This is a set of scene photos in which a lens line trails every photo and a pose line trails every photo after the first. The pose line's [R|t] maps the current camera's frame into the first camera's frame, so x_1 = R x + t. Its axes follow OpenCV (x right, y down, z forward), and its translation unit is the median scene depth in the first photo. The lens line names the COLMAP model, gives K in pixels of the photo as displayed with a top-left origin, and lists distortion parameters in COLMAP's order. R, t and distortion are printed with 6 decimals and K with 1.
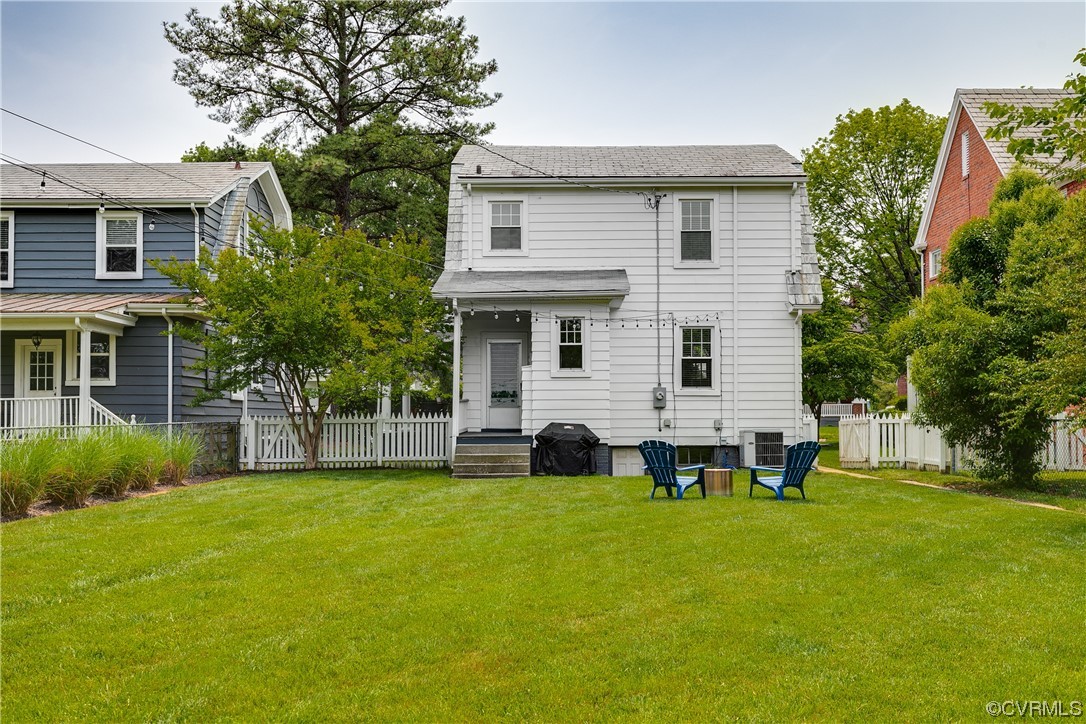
lens RADIAL K [[1099.3, 0, 539.0], [0, 1099.3, 353.0], [0, 0, 1]] dist [0.043402, 0.000000]
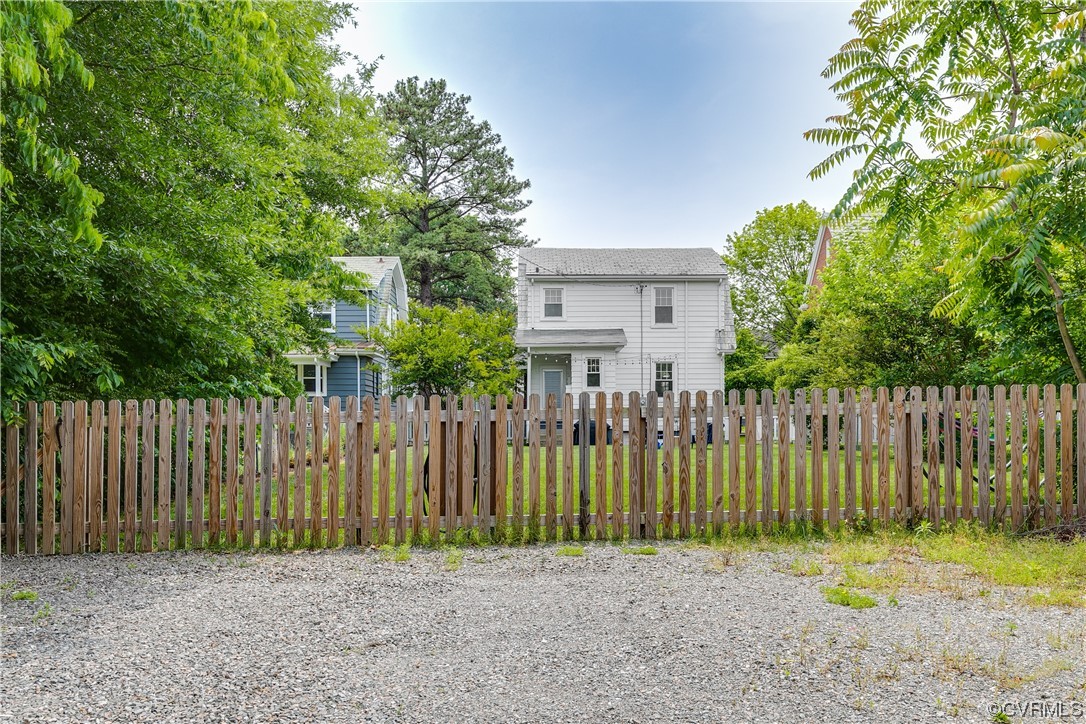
lens RADIAL K [[935.6, 0, 547.4], [0, 935.6, 370.1], [0, 0, 1]] dist [0.009724, 0.001152]
pose [[0.999707, 0.000484, 0.024200, -0.074733], [-0.000546, 0.999997, 0.002580, -0.014826], [-0.024198, -0.002592, 0.999704, -0.459676]]
